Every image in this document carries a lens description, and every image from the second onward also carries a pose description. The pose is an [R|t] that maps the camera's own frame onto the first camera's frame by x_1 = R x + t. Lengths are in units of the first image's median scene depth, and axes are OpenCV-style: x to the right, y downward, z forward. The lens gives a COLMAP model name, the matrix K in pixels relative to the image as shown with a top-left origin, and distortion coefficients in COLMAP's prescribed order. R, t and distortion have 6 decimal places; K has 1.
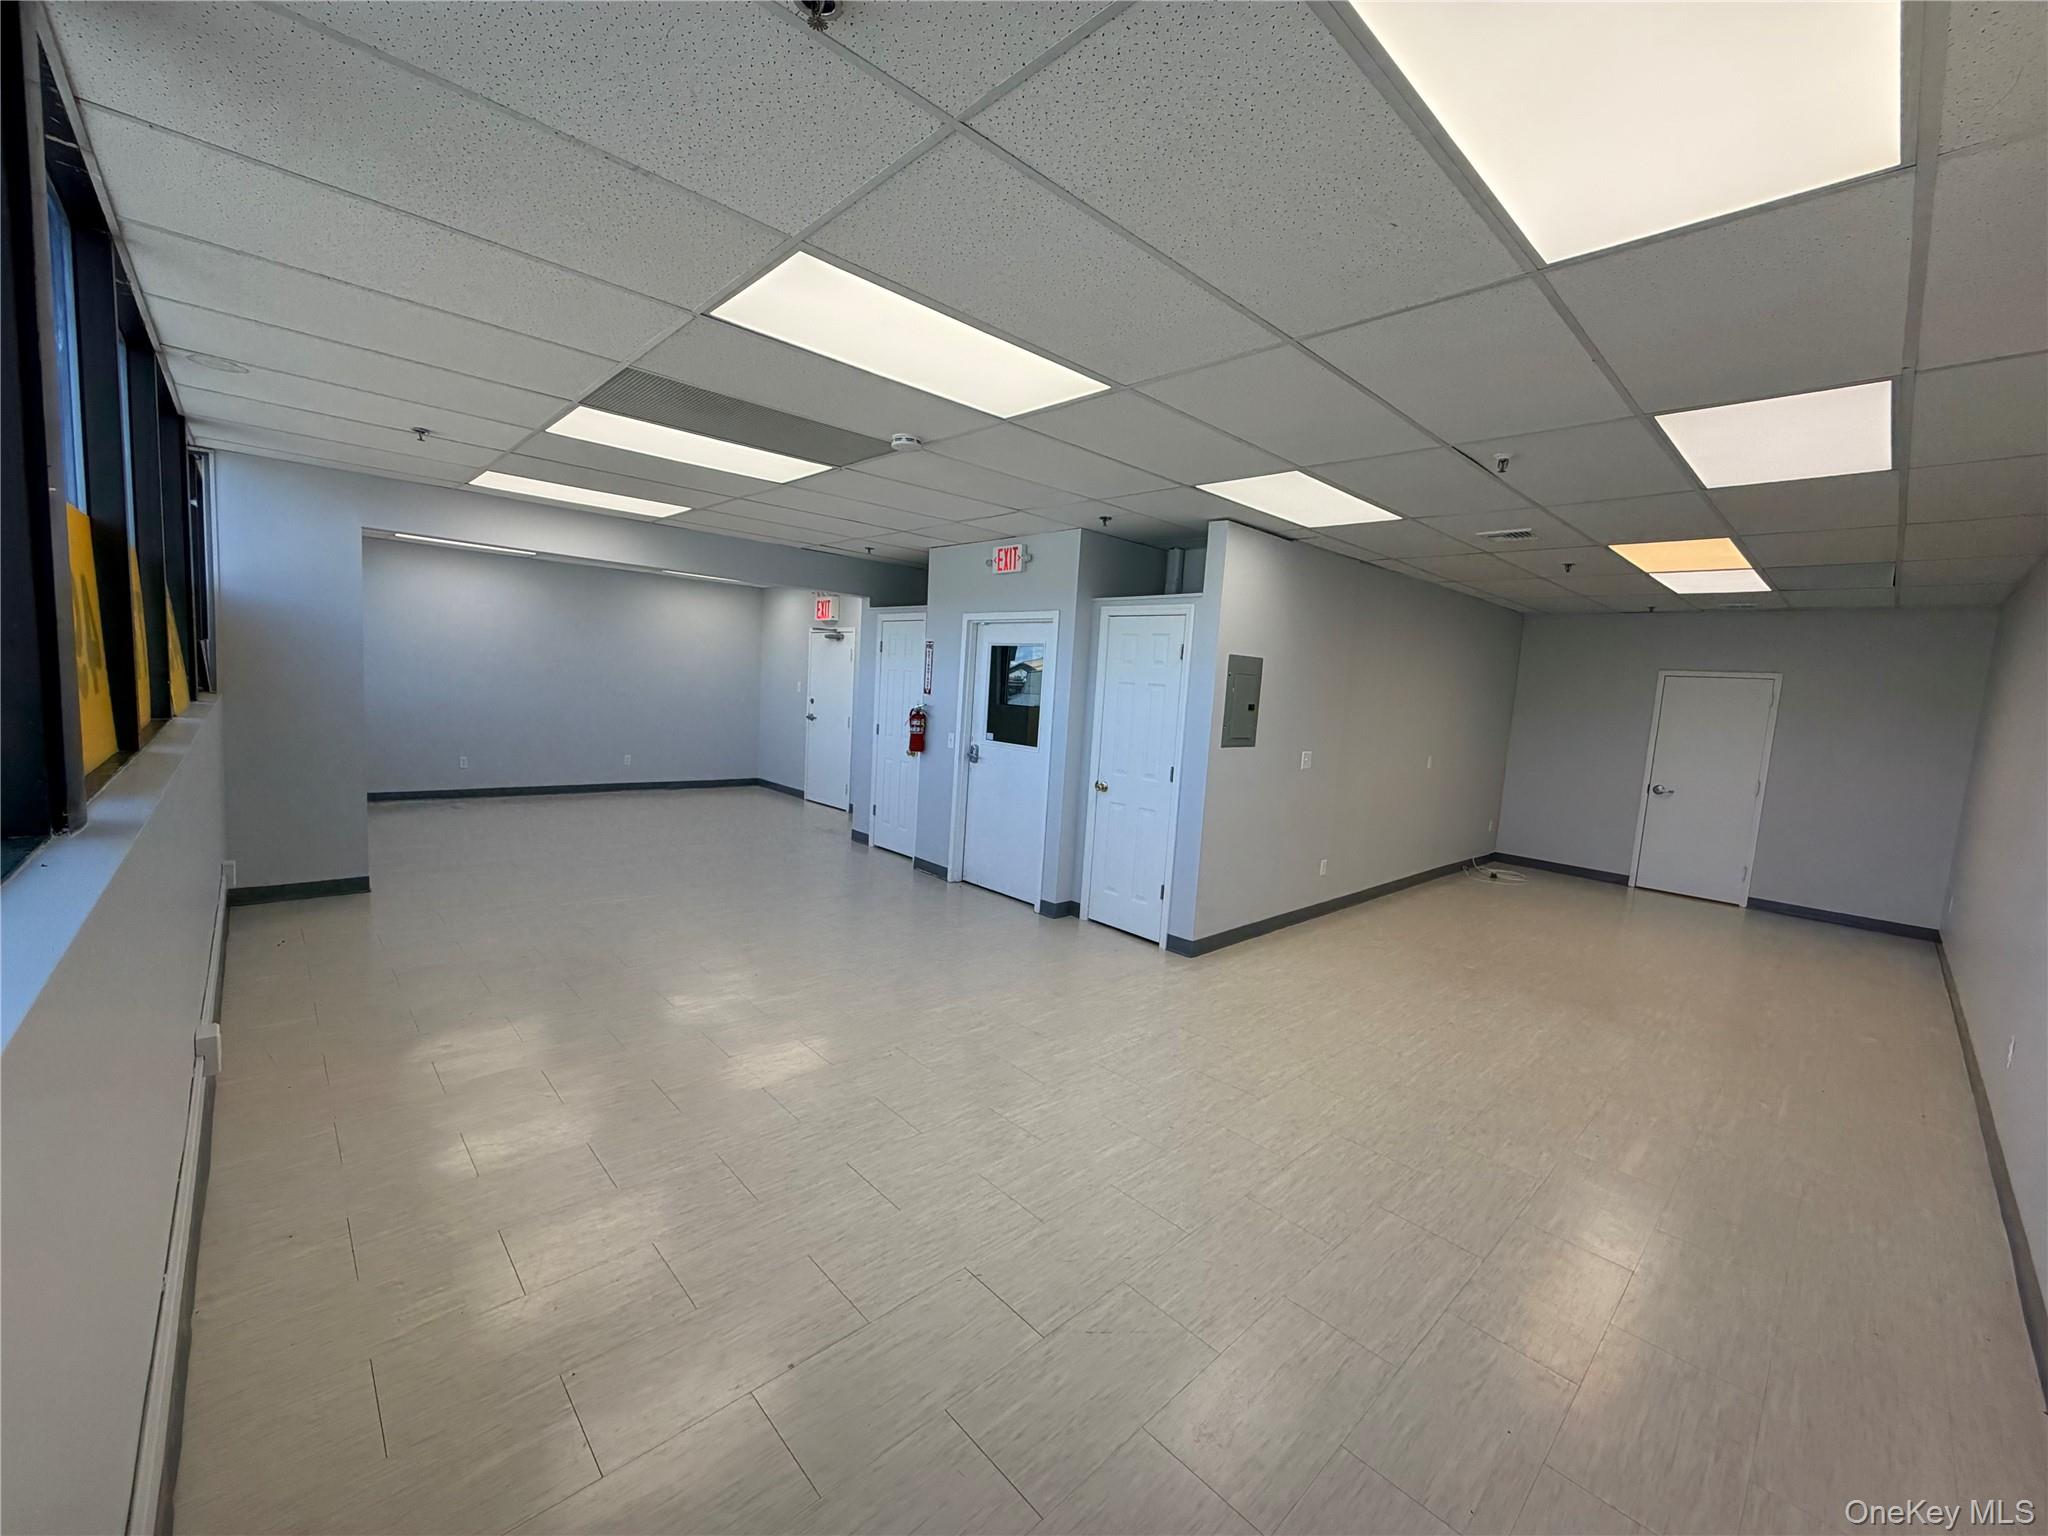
lens RADIAL K [[812.6, 0, 1012.3], [0, 812.6, 771.1], [0, 0, 1]] dist [-0.000543, -0.000177]
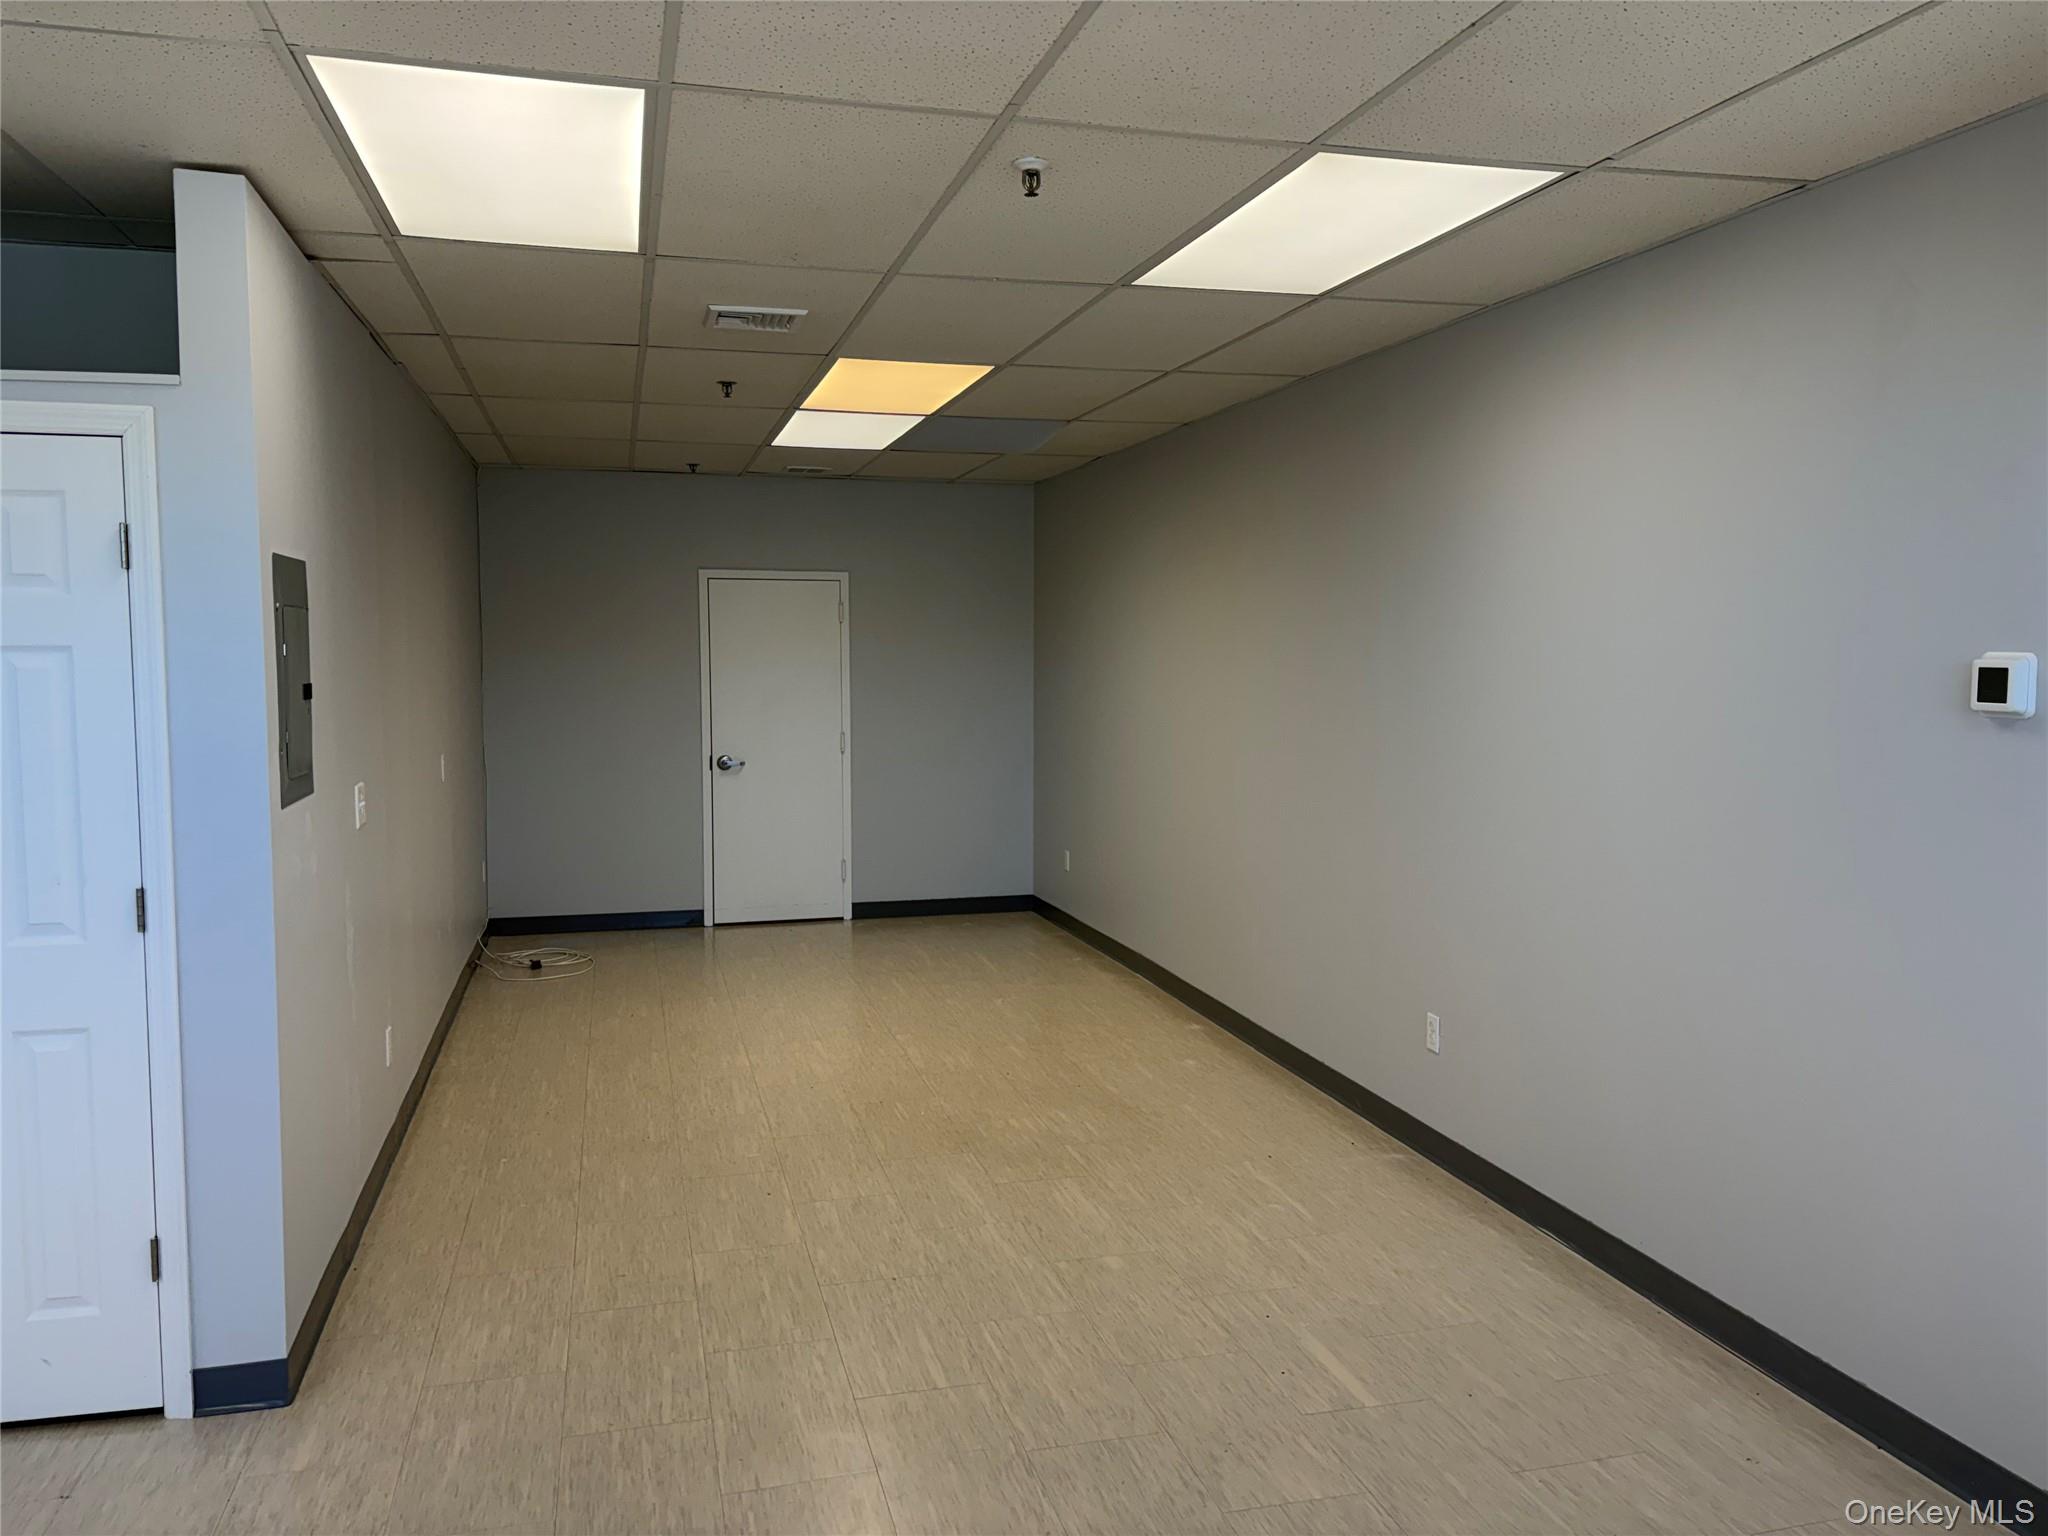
lens RADIAL K [[1536.2, 0, 1024.0], [0, 1536.2, 768.0], [0, 0, 1]] dist [0.005862, -0.001023]
pose [[0.466039, -0.130633, 0.875067, -0.144817], [0.123431, 0.988968, 0.081900, -0.048654], [-0.876112, 0.069841, 0.477021, 0.293853]]
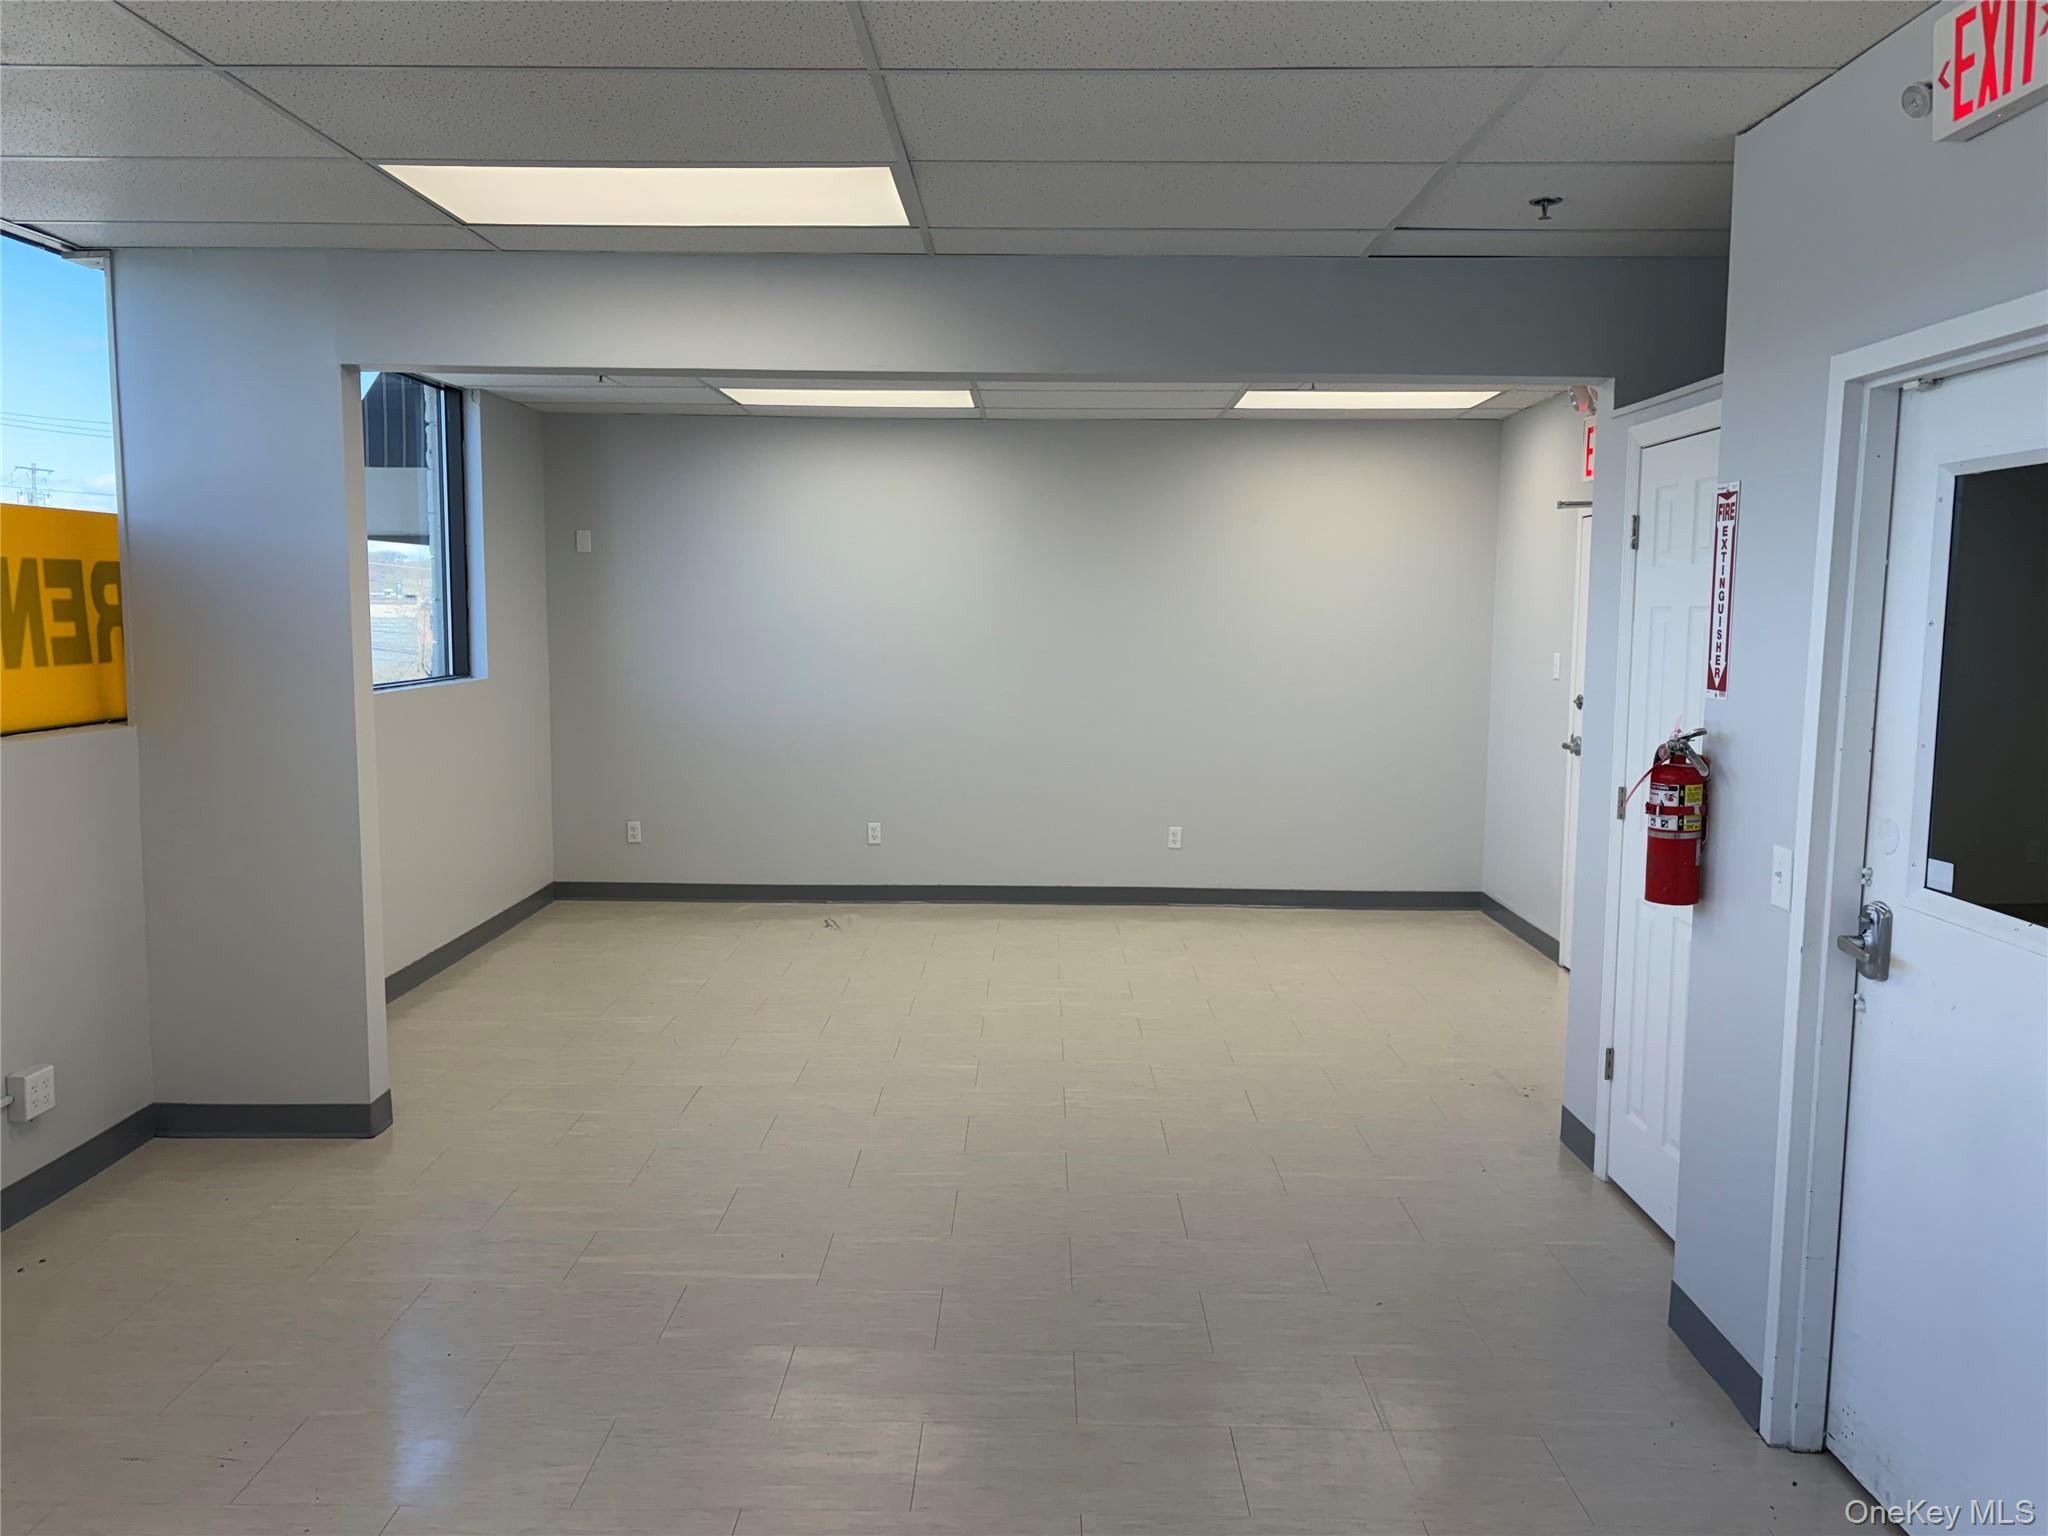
lens RADIAL K [[1543.2, 0, 1030.8], [0, 1543.2, 780.4], [0, 0, 1]] dist [0.015748, 0.000152]
pose [[0.728032, 0.024161, -0.685118, 0.083534], [-0.040760, 0.999136, -0.008078, -0.054148], [0.684331, 0.033806, 0.728388, 0.496757]]
